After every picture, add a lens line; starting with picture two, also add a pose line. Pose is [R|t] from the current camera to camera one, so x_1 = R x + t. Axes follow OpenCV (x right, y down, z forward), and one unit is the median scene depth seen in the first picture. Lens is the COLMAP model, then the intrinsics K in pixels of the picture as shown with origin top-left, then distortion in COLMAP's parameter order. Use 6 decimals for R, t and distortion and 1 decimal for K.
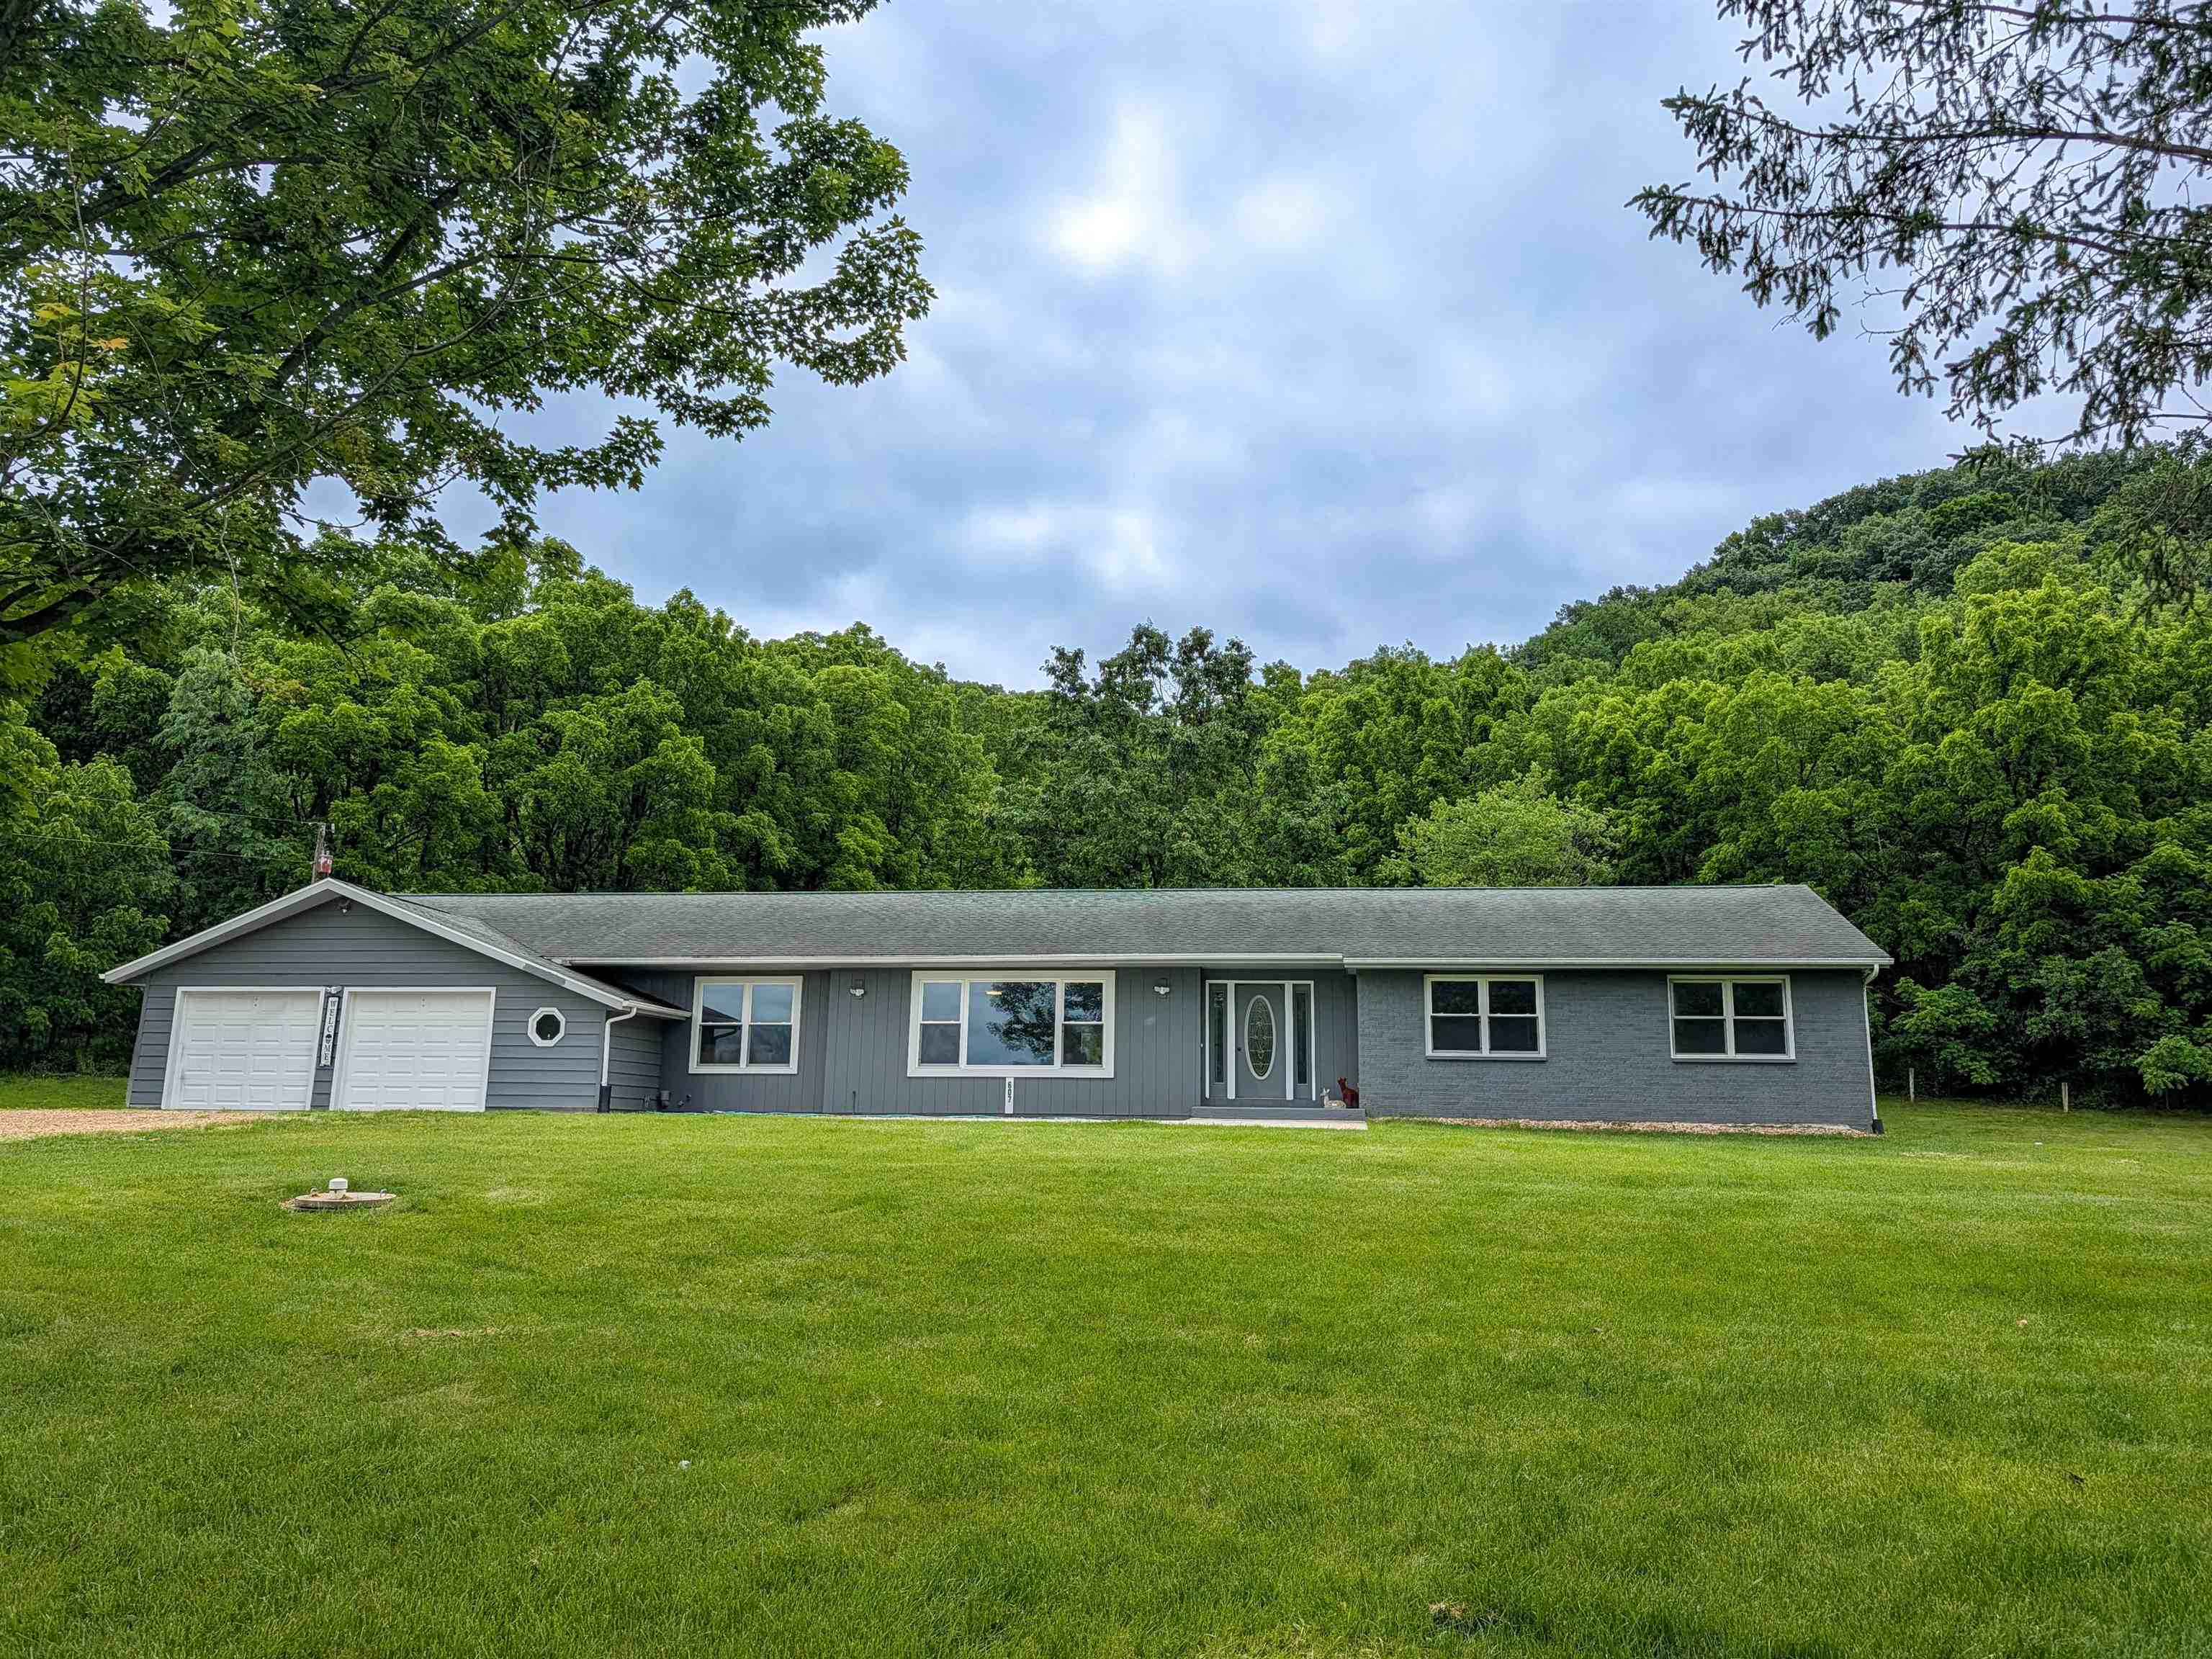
lens RADIAL K [[1593.4, 0, 1115.2], [0, 1593.4, 782.7], [0, 0, 1]] dist [0.077079, -0.142657]
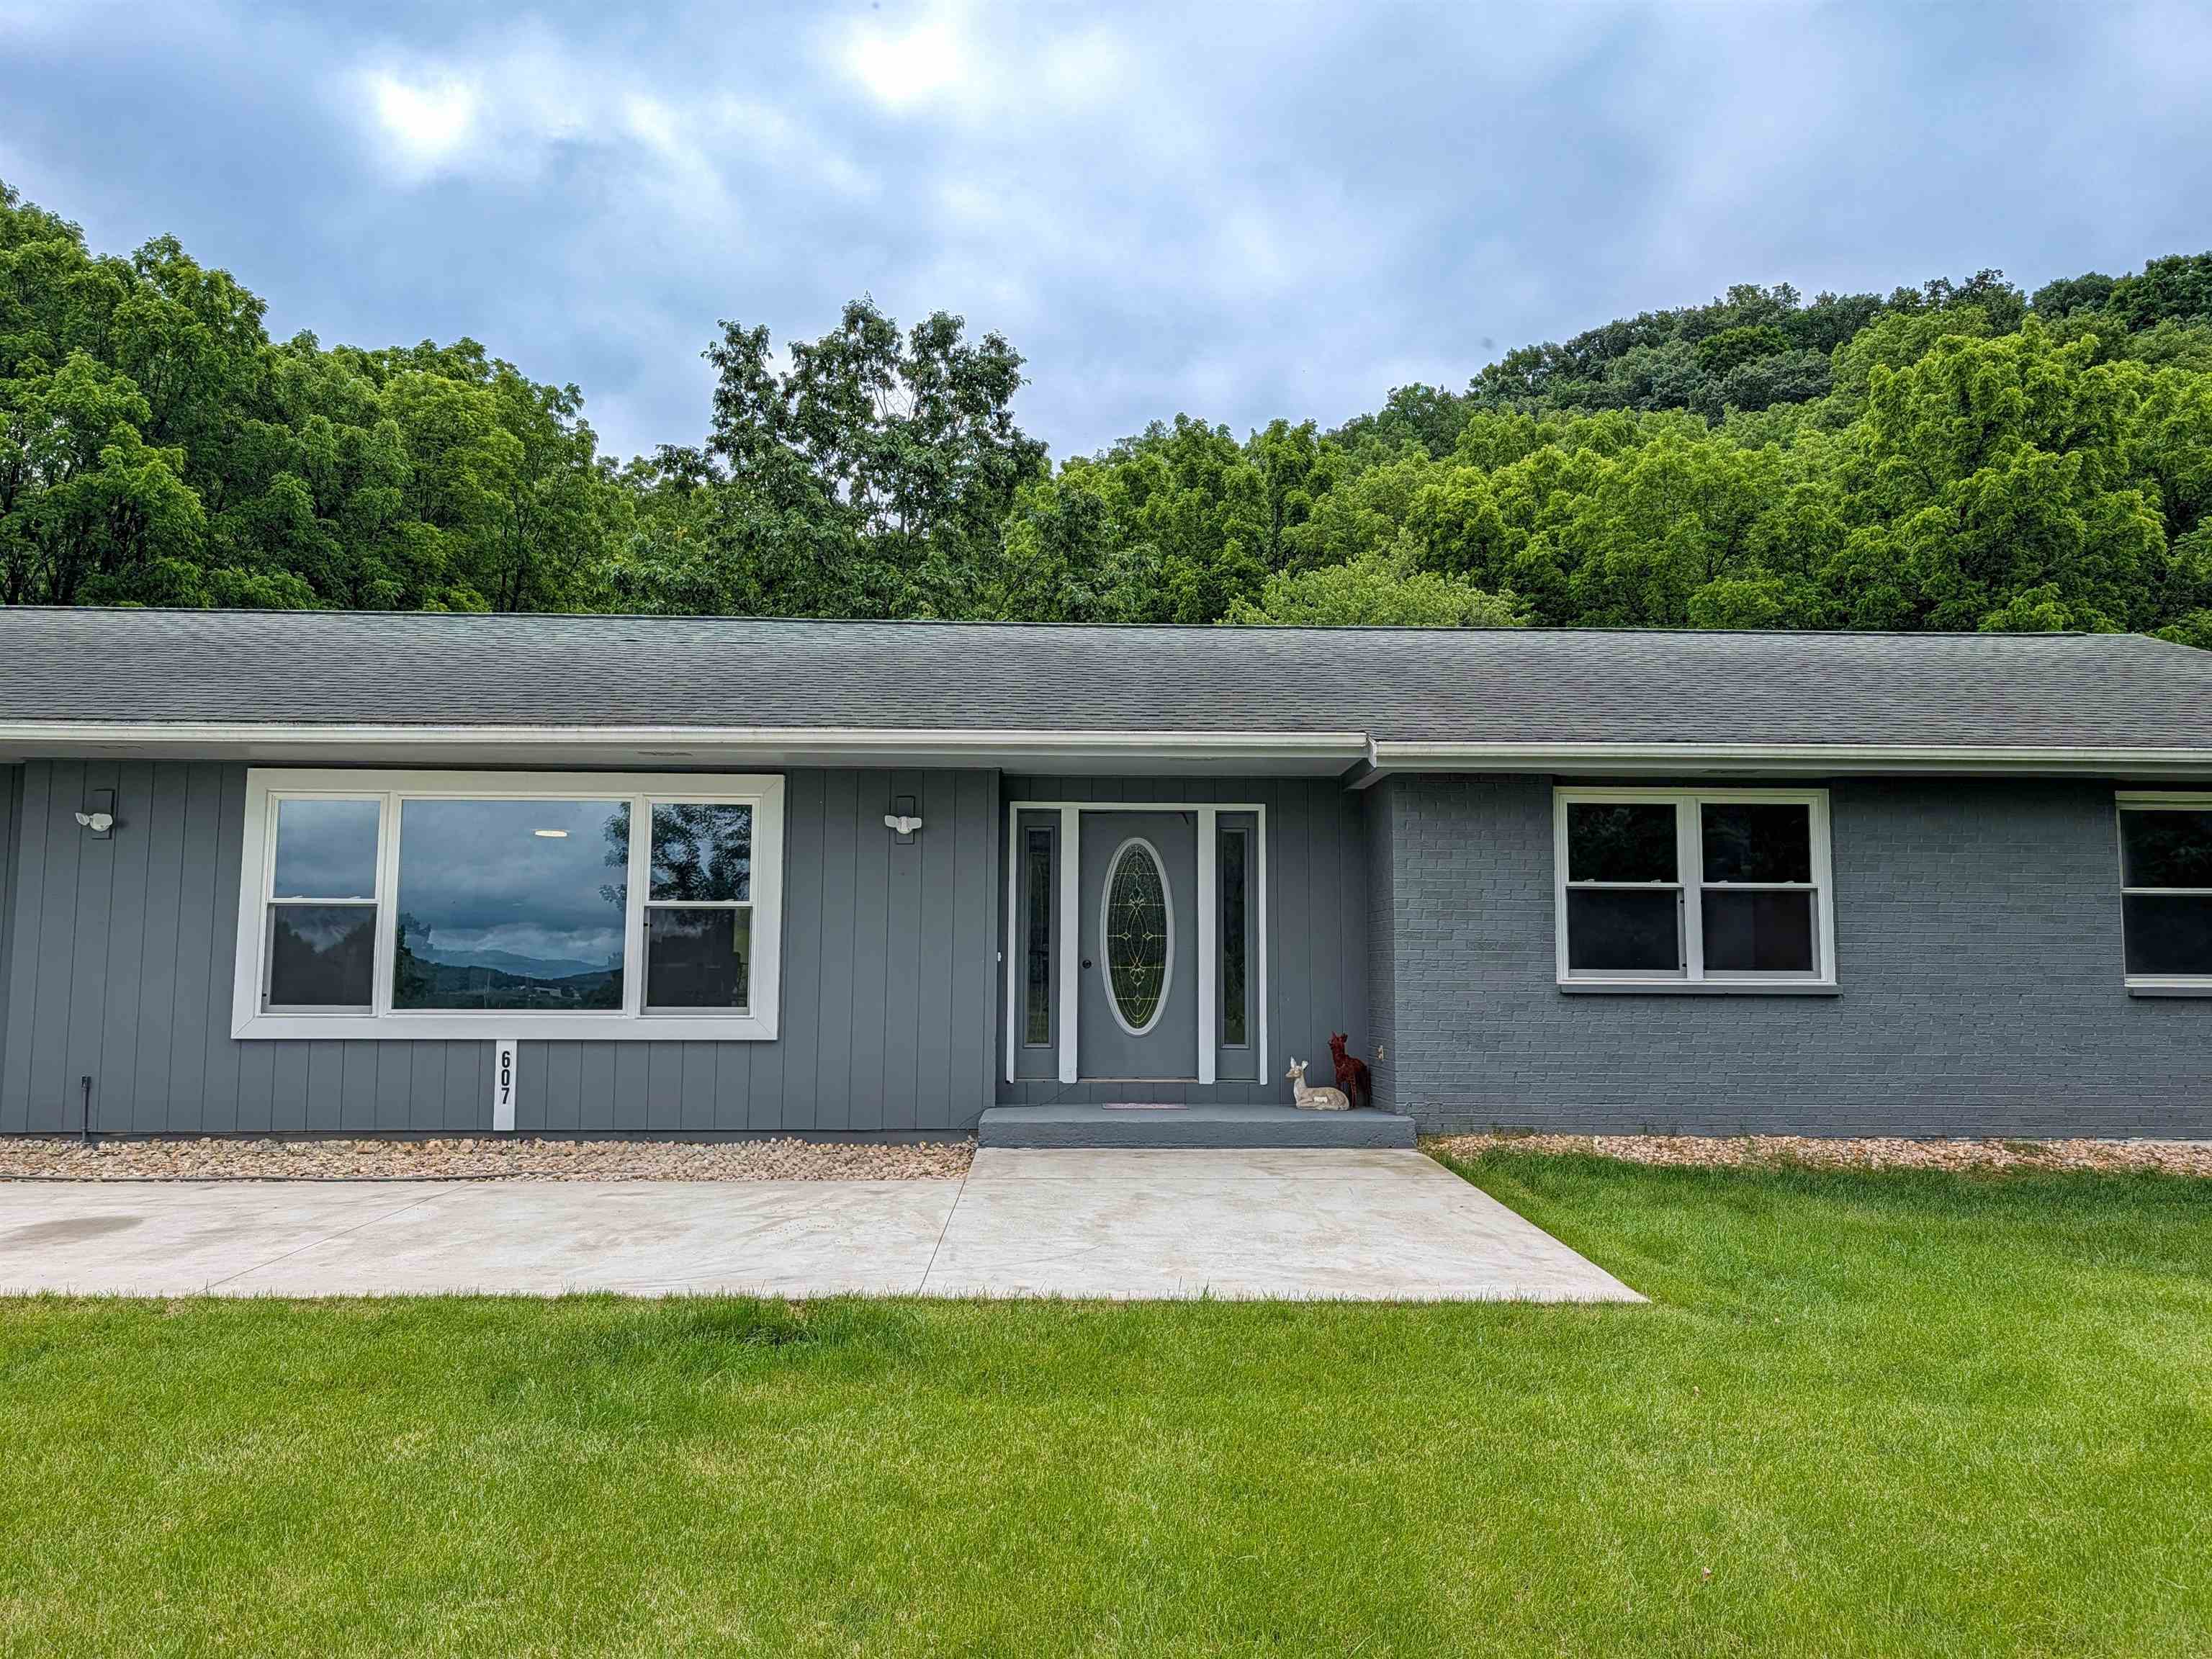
lens RADIAL K [[1580.4, 0, 1106.0], [0, 1580.4, 829.5], [0, 0, 1]] dist [0.001125, 0.008027]
pose [[0.984726, 0.008088, 0.173921, 0.005641], [-0.029047, 0.992553, 0.118302, 0.042089], [-0.171669, -0.121547, 0.977628, 0.304166]]
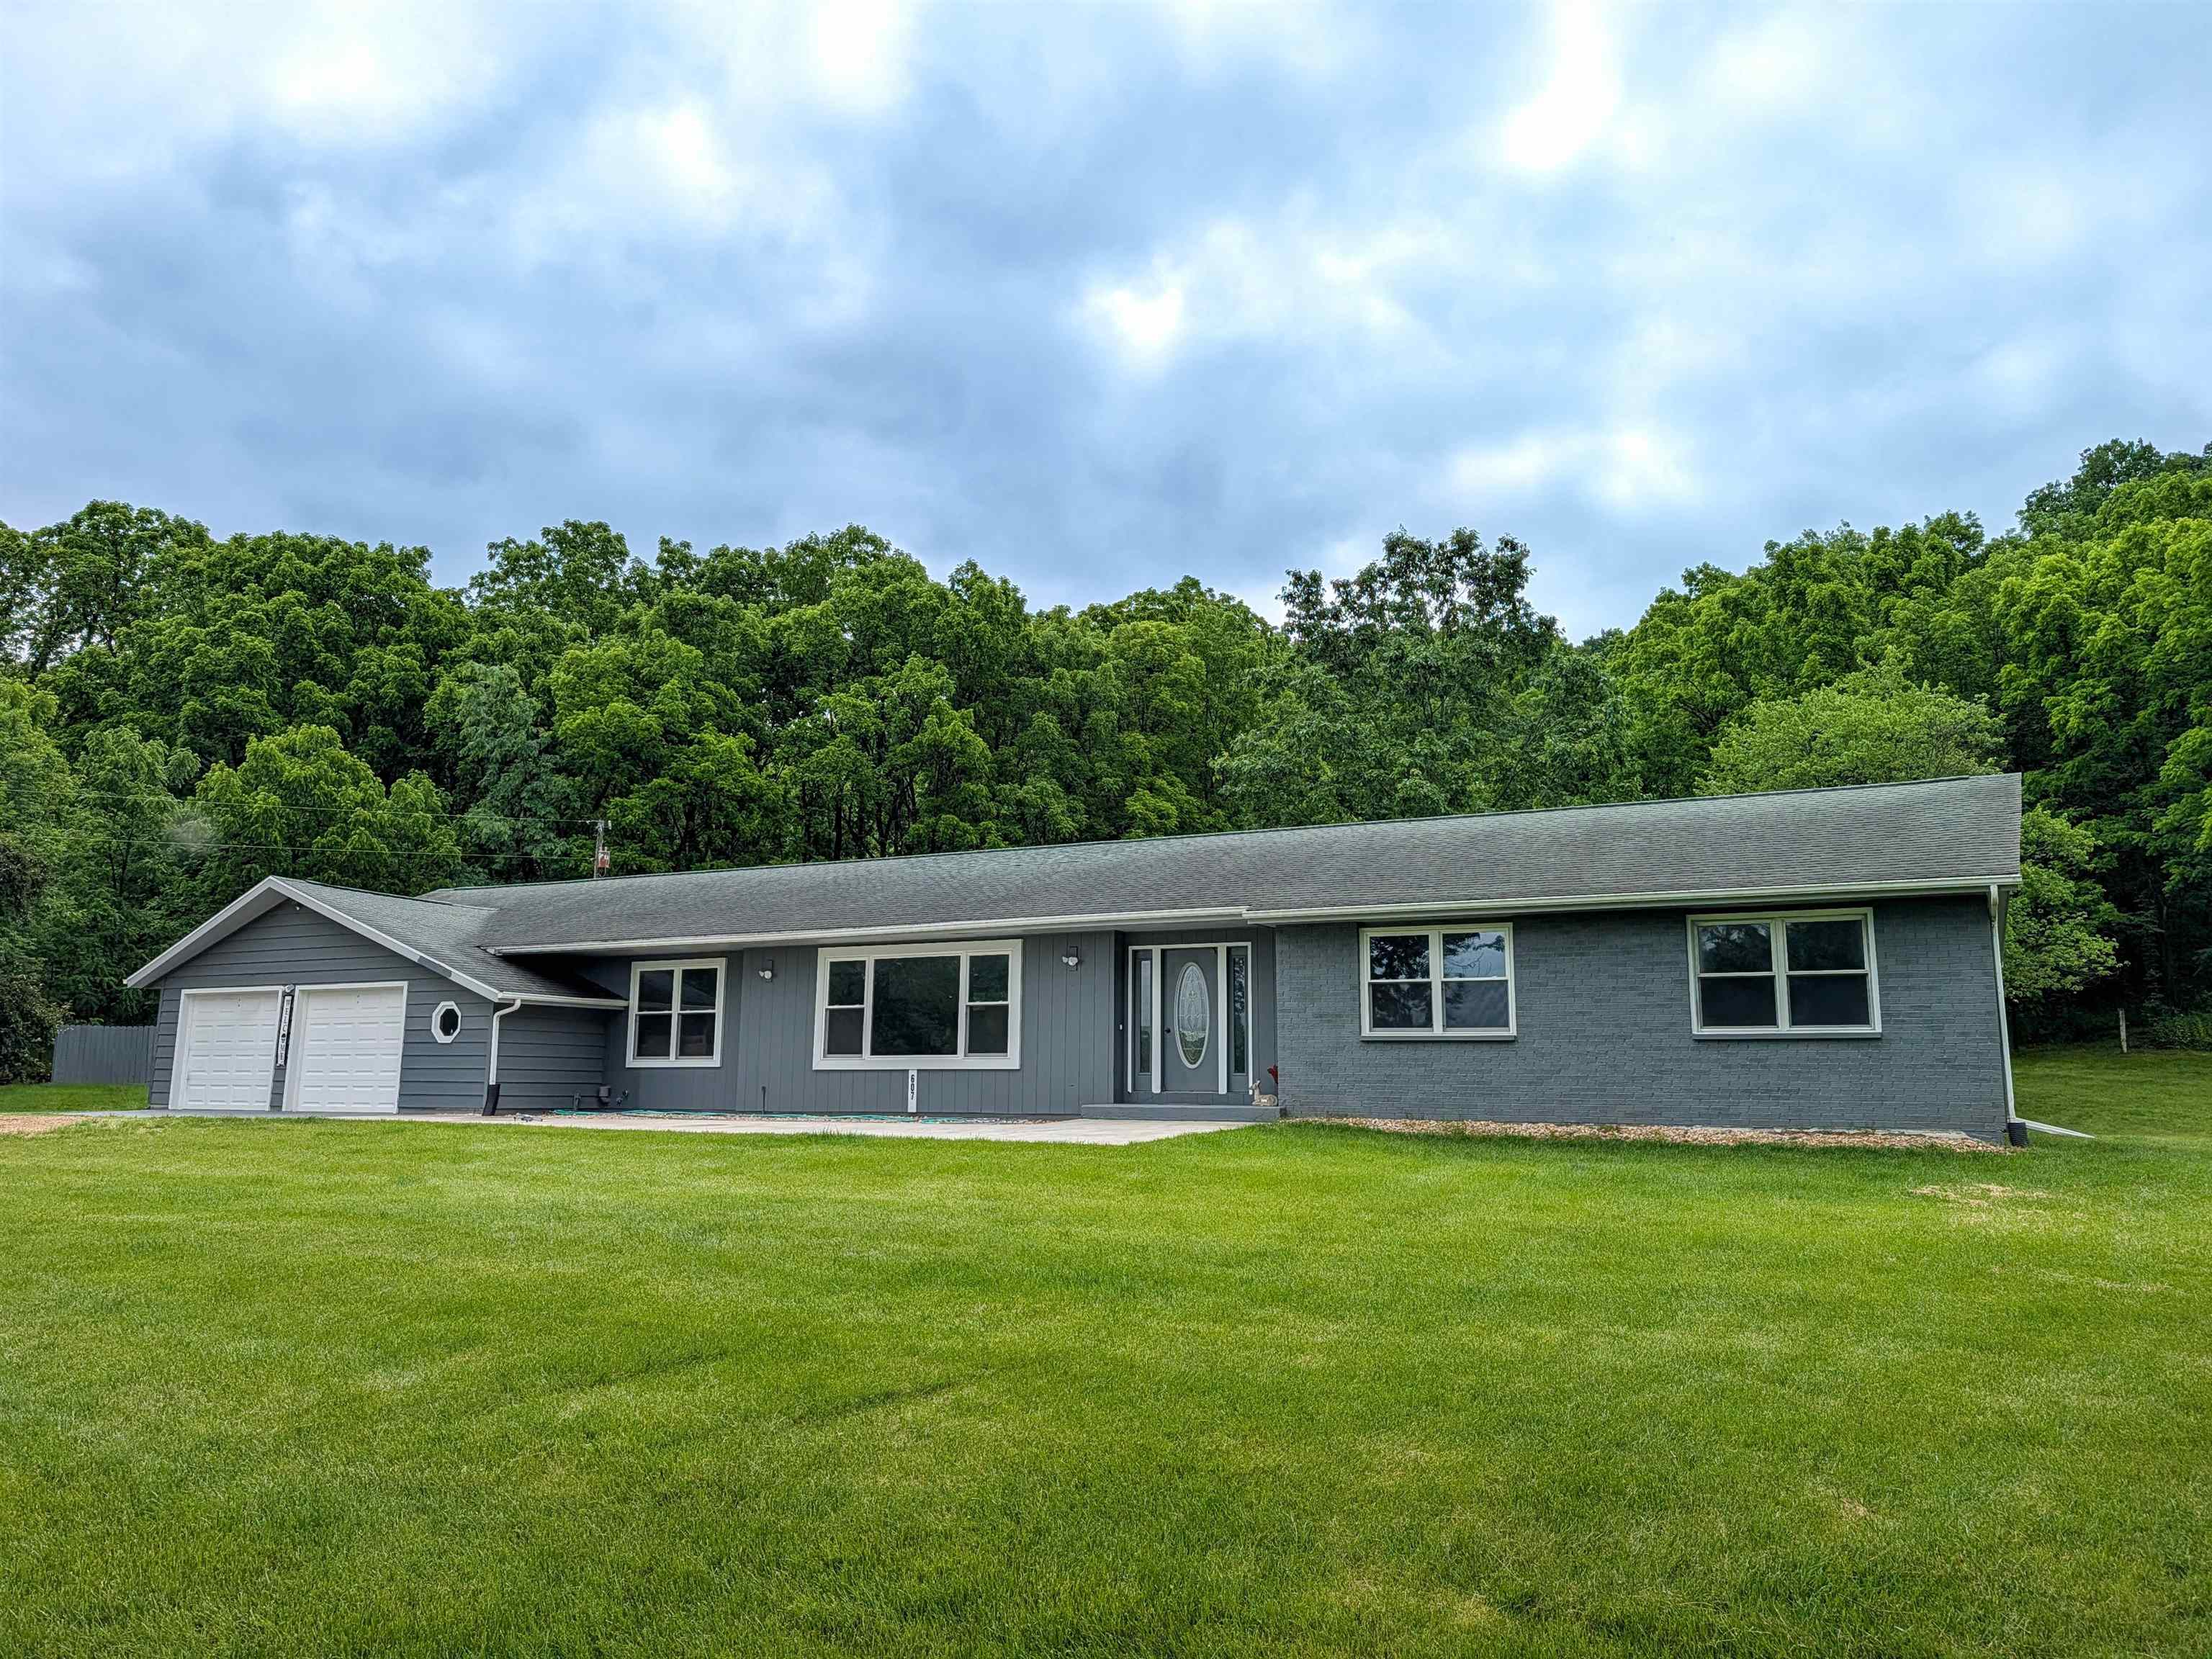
lens RADIAL K [[1558.5, 0, 1135.9], [0, 1558.5, 866.6], [0, 0, 1]] dist [0.096546, -0.159475]
pose [[0.940536, -0.054465, -0.335299, 0.165480], [0.079254, 0.995005, 0.060689, 0.018925], [0.330319, -0.083654, 0.940155, 0.137956]]
